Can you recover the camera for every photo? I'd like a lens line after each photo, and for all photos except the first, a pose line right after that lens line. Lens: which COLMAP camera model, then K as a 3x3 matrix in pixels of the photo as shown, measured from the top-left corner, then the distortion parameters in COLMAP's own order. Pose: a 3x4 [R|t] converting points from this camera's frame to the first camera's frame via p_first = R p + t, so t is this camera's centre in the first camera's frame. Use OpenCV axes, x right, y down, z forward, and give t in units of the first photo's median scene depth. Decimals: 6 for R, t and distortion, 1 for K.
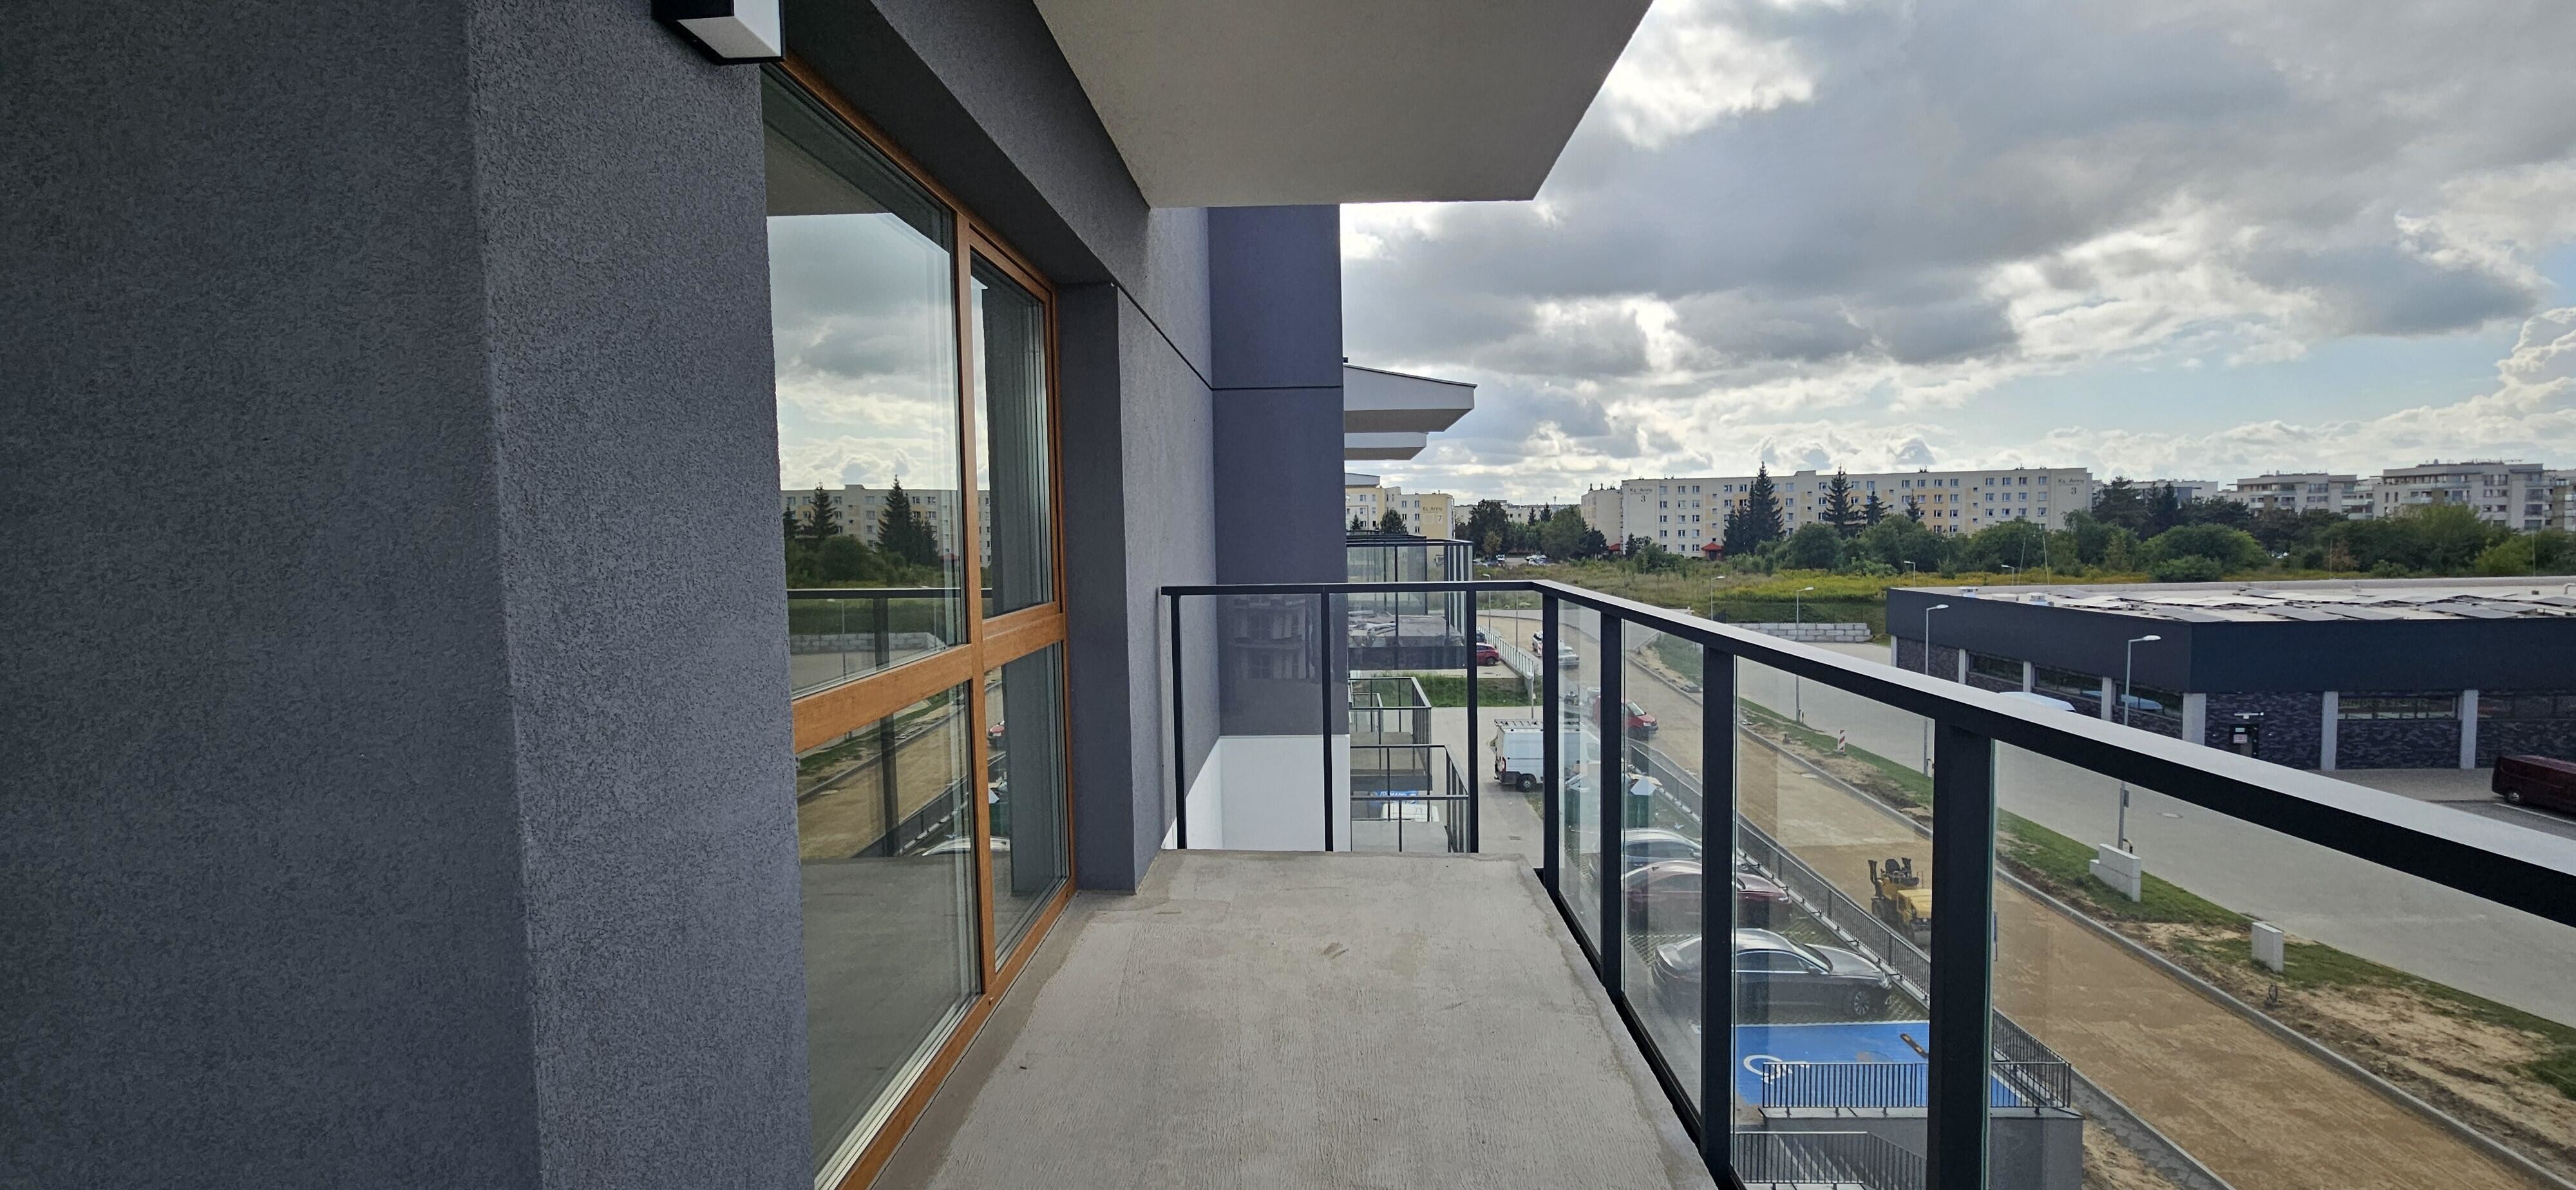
lens RADIAL K [[1054.3, 0, 1296.5], [0, 1054.3, 587.6], [0, 0, 1]] dist [0.000695, 0.000438]
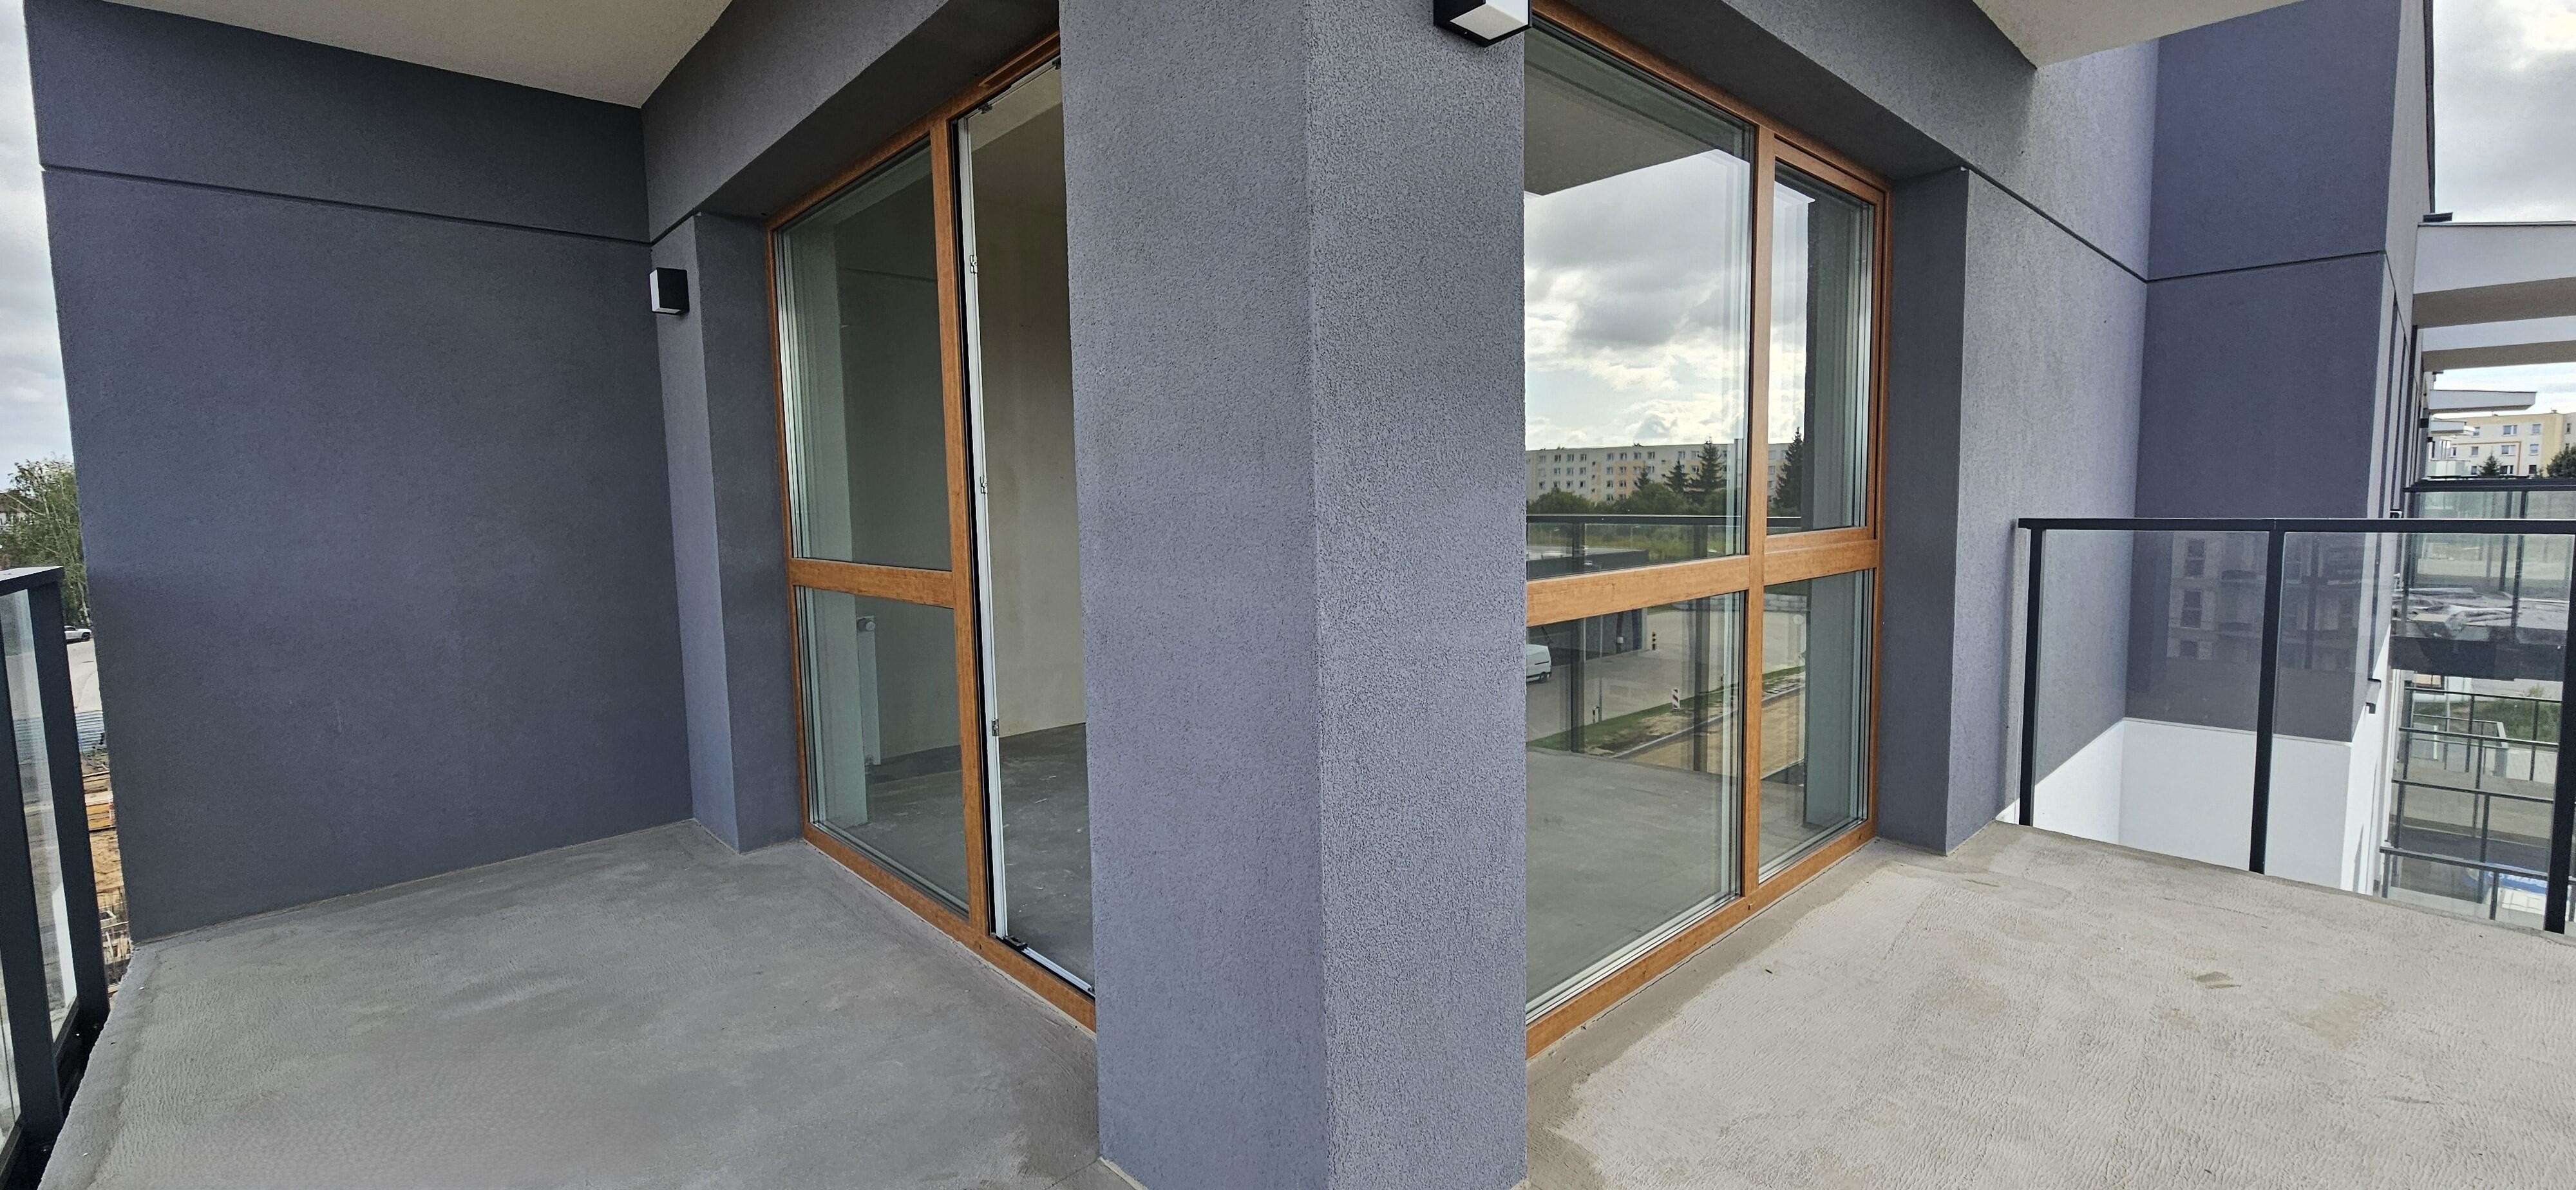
lens RADIAL K [[1054.3, 0, 1296.5], [0, 1054.3, 587.6], [0, 0, 1]] dist [0.000695, 0.000438]
pose [[0.701456, 0.067305, -0.709527, 0.102073], [-0.036558, 0.997618, 0.058491, 0.037823], [0.711774, -0.015090, 0.702246, -0.027030]]
